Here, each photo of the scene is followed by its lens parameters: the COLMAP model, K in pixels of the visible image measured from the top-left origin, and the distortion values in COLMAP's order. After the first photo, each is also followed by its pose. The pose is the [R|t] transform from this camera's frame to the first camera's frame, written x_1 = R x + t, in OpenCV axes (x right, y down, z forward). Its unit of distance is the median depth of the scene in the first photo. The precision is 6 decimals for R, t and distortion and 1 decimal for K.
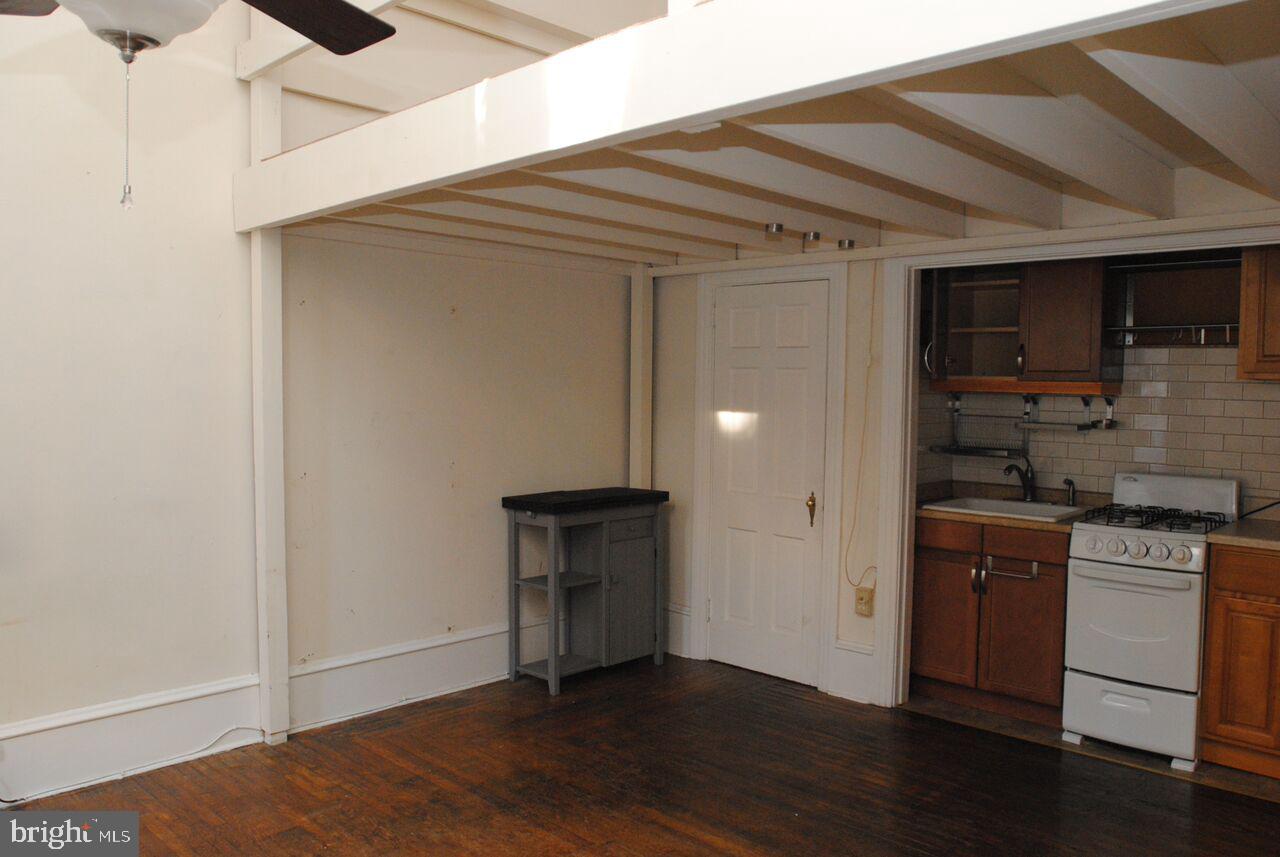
lens RADIAL K [[944.9, 0, 649.9], [0, 944.9, 422.6], [0, 0, 1]] dist [-0.081379, 0.046263]
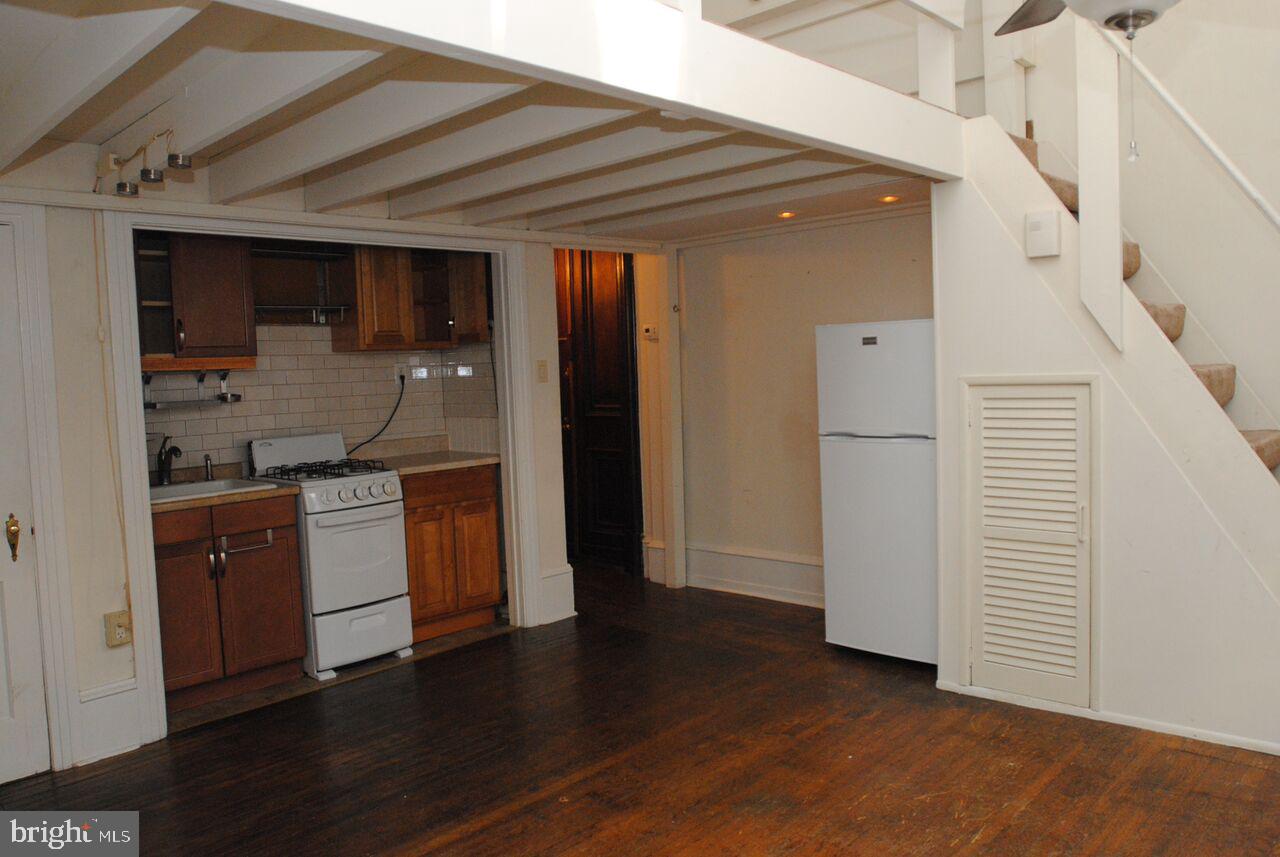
lens RADIAL K [[944.9, 0, 652.4], [0, 944.9, 424.7], [0, 0, 1]] dist [-0.081379, 0.046263]
pose [[-0.014525, -0.076295, 0.996979, -0.623143], [0.081282, 0.993695, 0.077228, -0.011440], [-0.996585, 0.082158, -0.008232, 0.580858]]
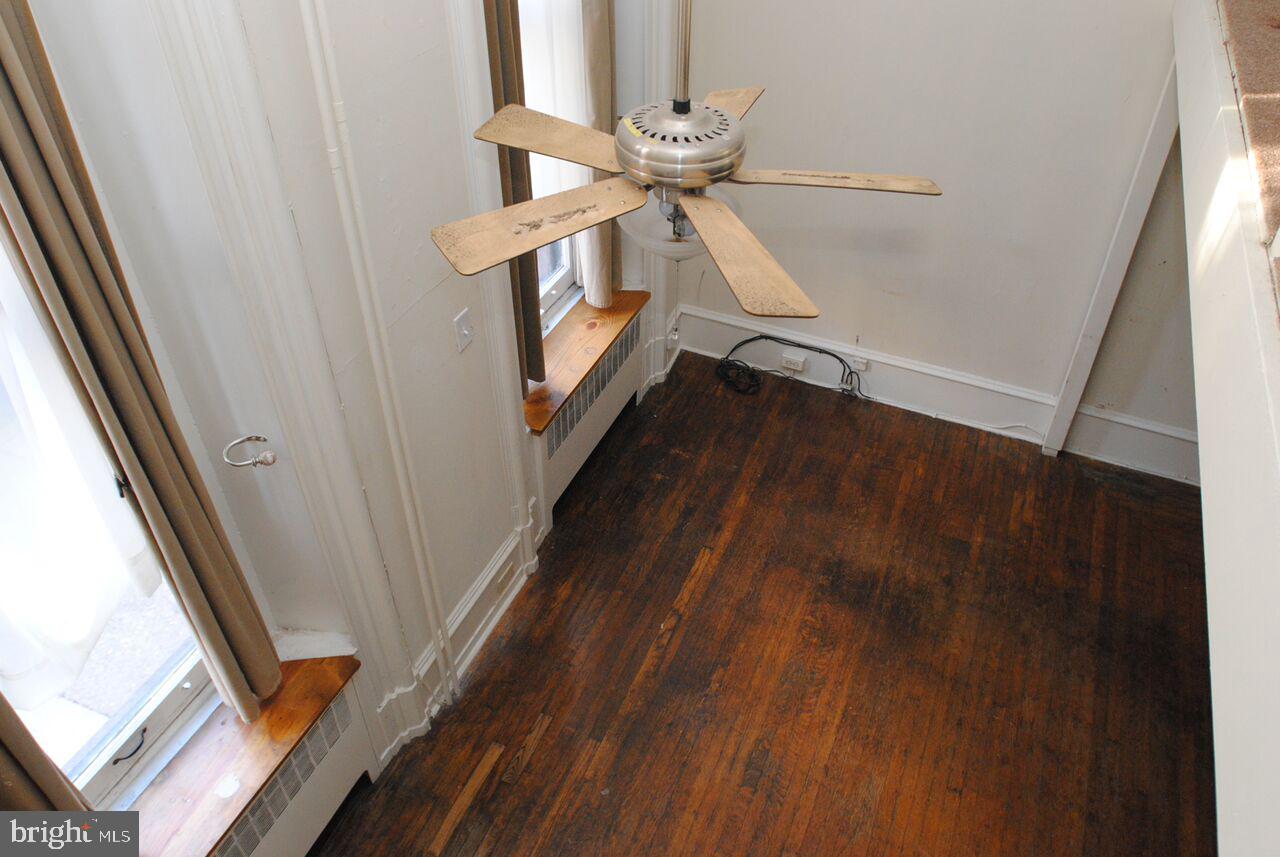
lens RADIAL K [[944.9, 0, 647.2], [0, 944.9, 426.1], [0, 0, 1]] dist [-0.081379, 0.046263]
pose [[0.358930, 0.603965, -0.711615, 0.242793], [-0.044723, 0.772672, 0.633228, -0.410531], [0.932292, -0.195459, 0.304346, 0.144027]]
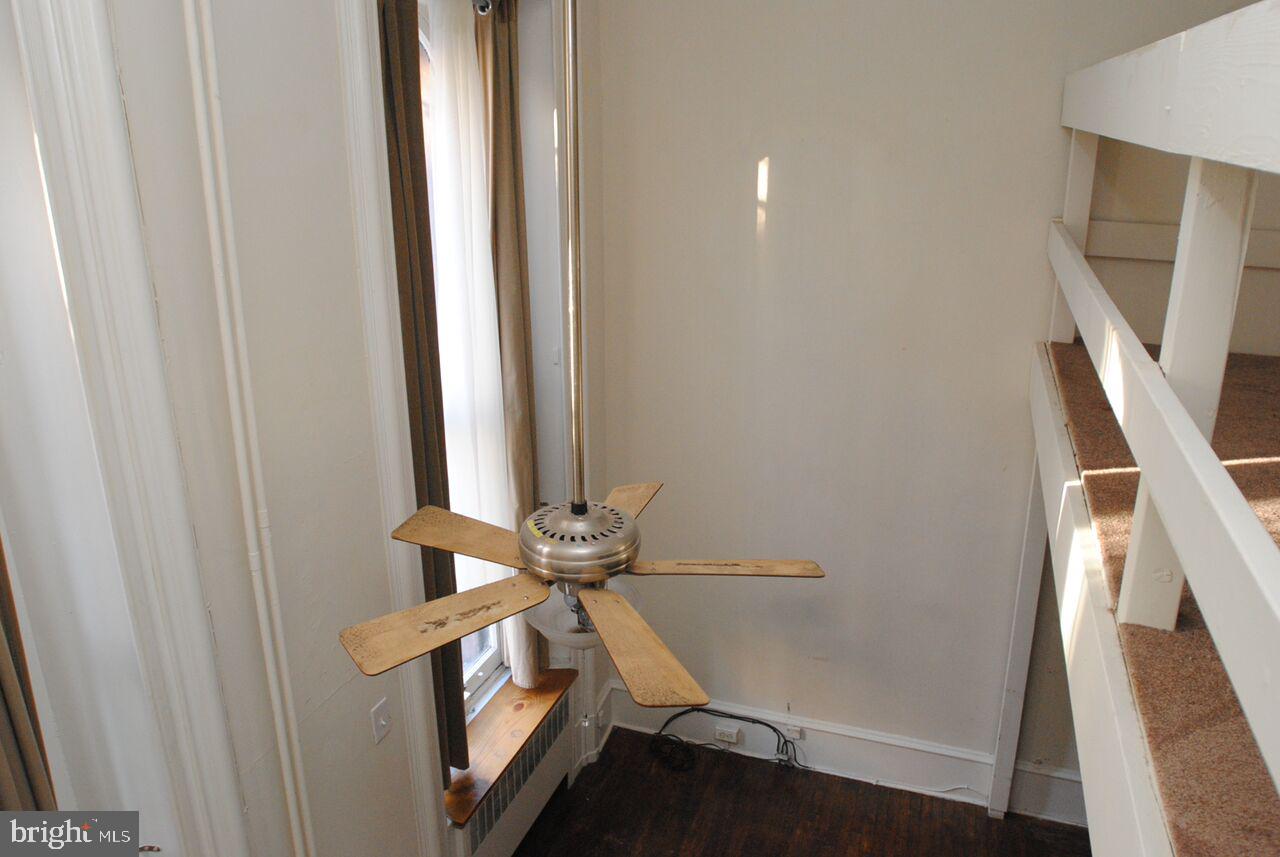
lens RADIAL K [[944.9, 0, 647.4], [0, 944.9, 424.8], [0, 0, 1]] dist [-0.081379, 0.046263]
pose [[0.422772, 0.282130, -0.861201, 0.267833], [-0.036405, 0.954825, 0.294930, -0.436320], [0.905505, -0.093336, 0.413944, 0.158304]]
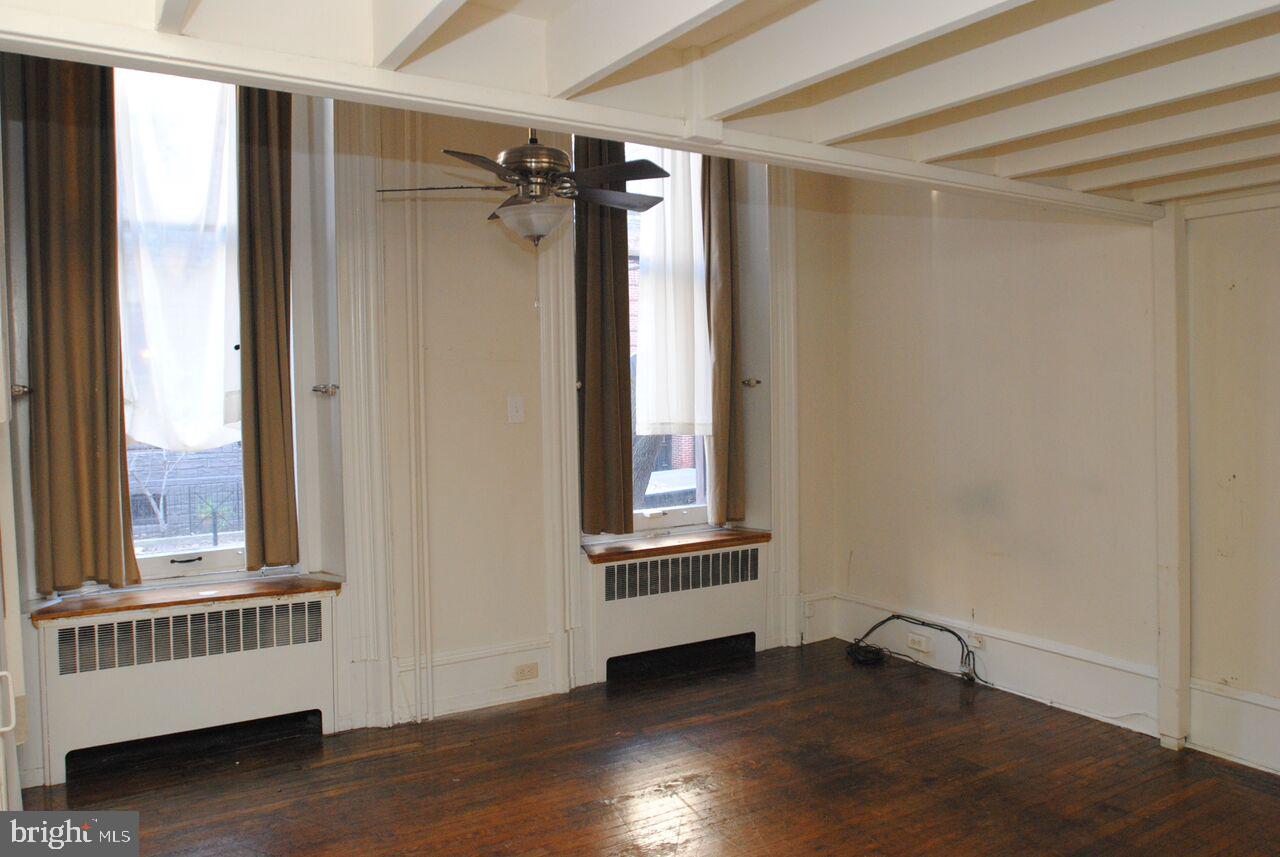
lens RADIAL K [[944.9, 0, 646.2], [0, 944.9, 425.1], [0, 0, 1]] dist [-0.081379, 0.046263]
pose [[-0.234727, 0.035576, -0.971410, 0.621473], [-0.031737, 0.998517, 0.044238, -0.014618], [0.971543, 0.041214, -0.233250, 0.652030]]
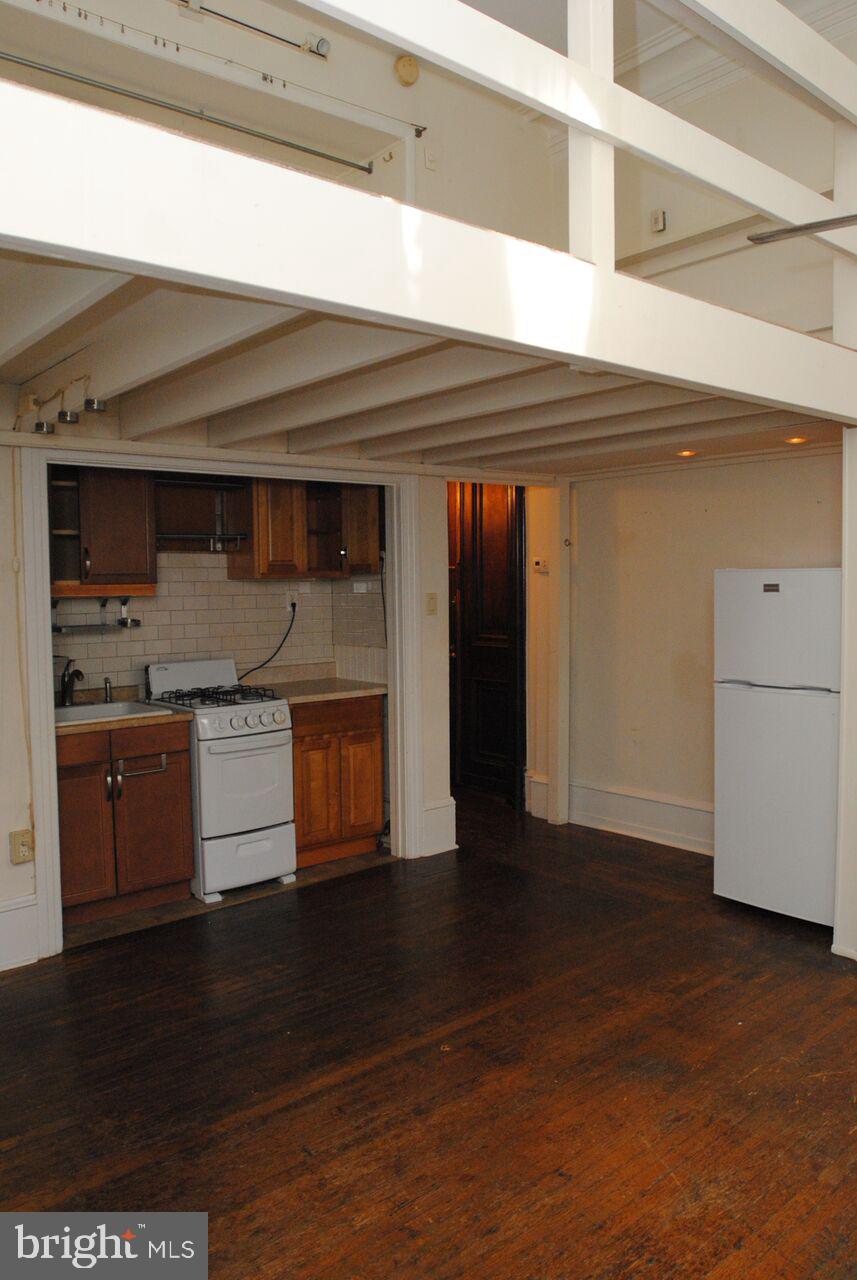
lens RADIAL K [[944.9, 0, 421.6], [0, 944.9, 630.0], [0, 0, 1]] dist [-0.081379, 0.046263]
pose [[0.101646, -0.066975, 0.992564, -0.617202], [0.057605, 0.996453, 0.061338, -0.040799], [-0.993151, 0.050942, 0.105144, 0.593787]]
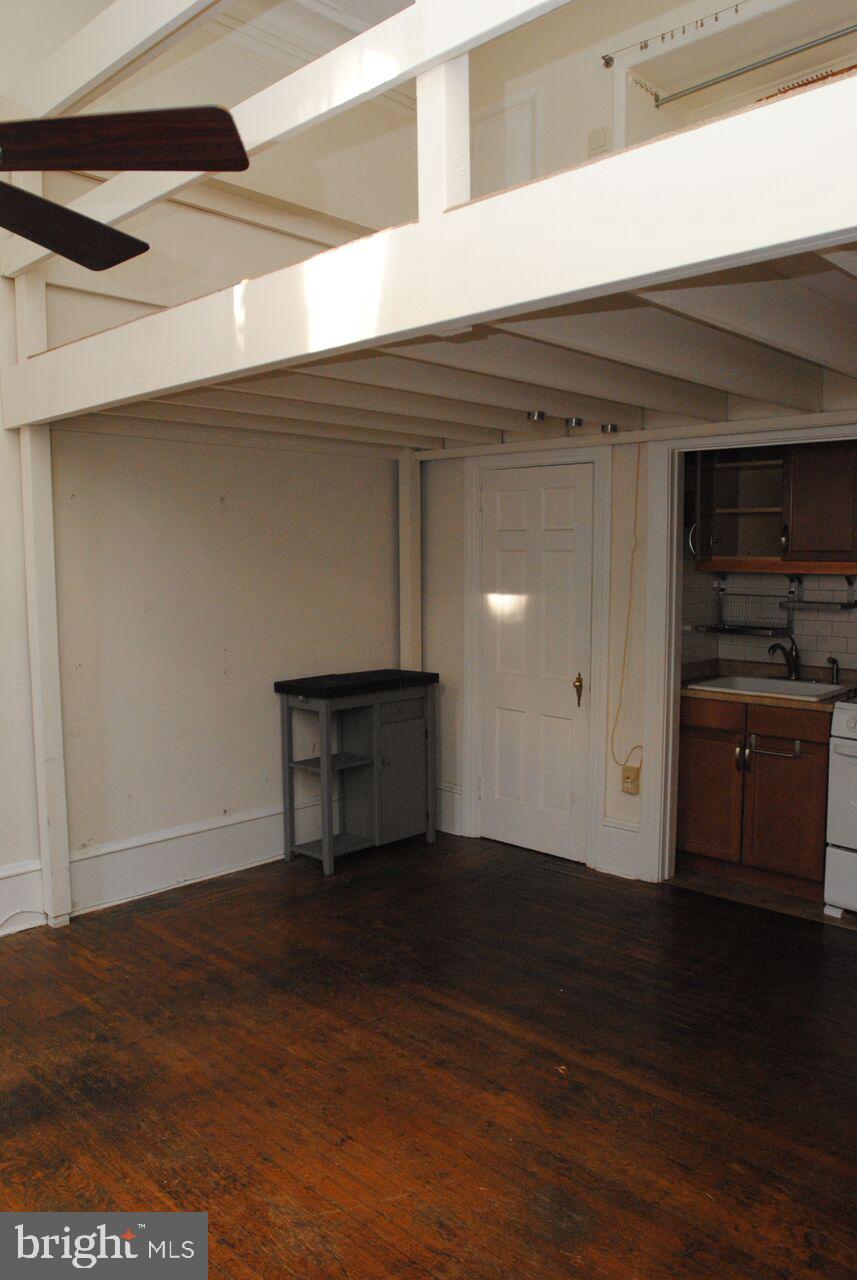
lens RADIAL K [[944.9, 0, 420.3], [0, 944.9, 630.8], [0, 0, 1]] dist [-0.081379, 0.046263]
pose [[0.999860, -0.014172, -0.008898, 0.012426], [0.014514, 0.999109, 0.039636, -0.016776], [0.008328, -0.039760, 0.999175, -0.016110]]
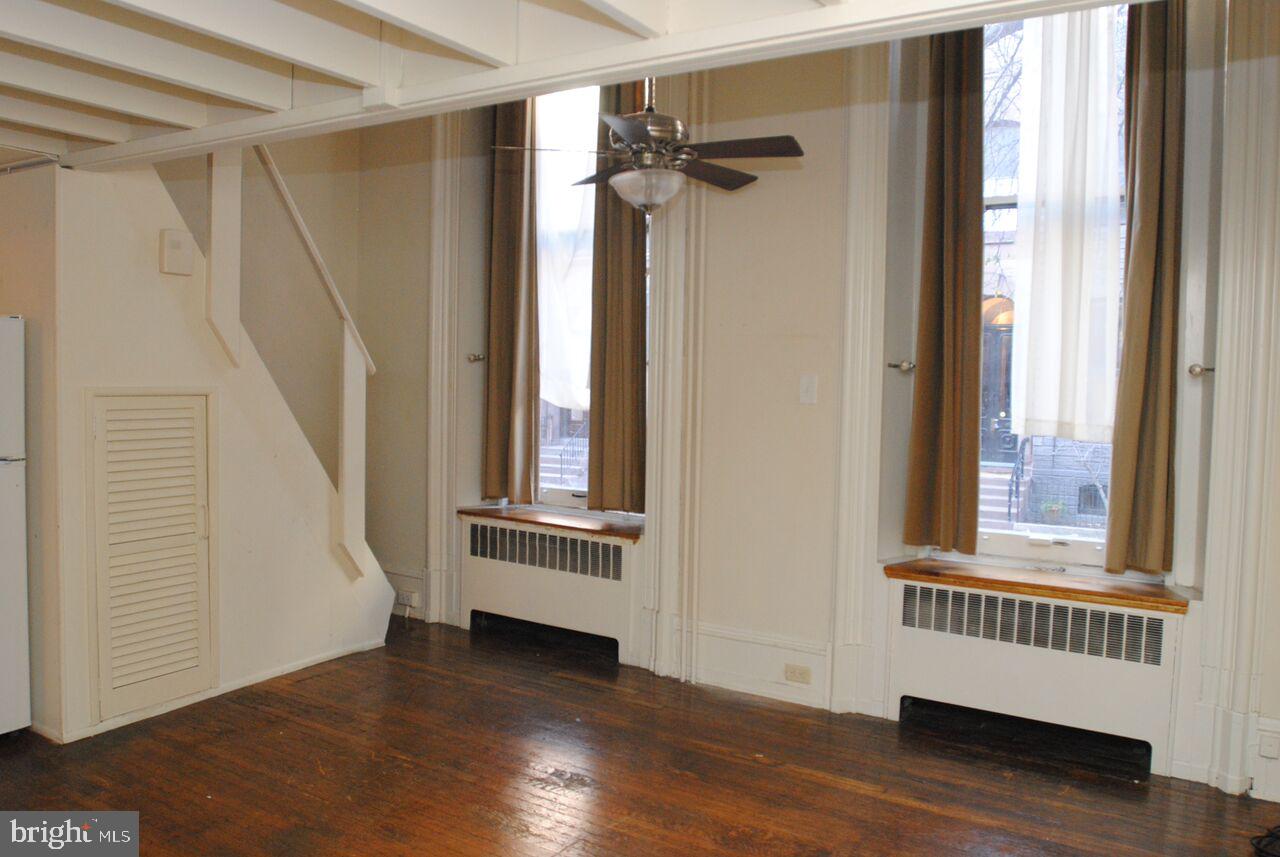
lens RADIAL K [[944.9, 0, 647.4], [0, 944.9, 428.1], [0, 0, 1]] dist [-0.081379, 0.046263]
pose [[-0.973927, -0.020263, -0.225957, -0.009005], [-0.042051, 0.994868, 0.092032, -0.022841], [0.222932, 0.099134, -0.969780, 1.187498]]
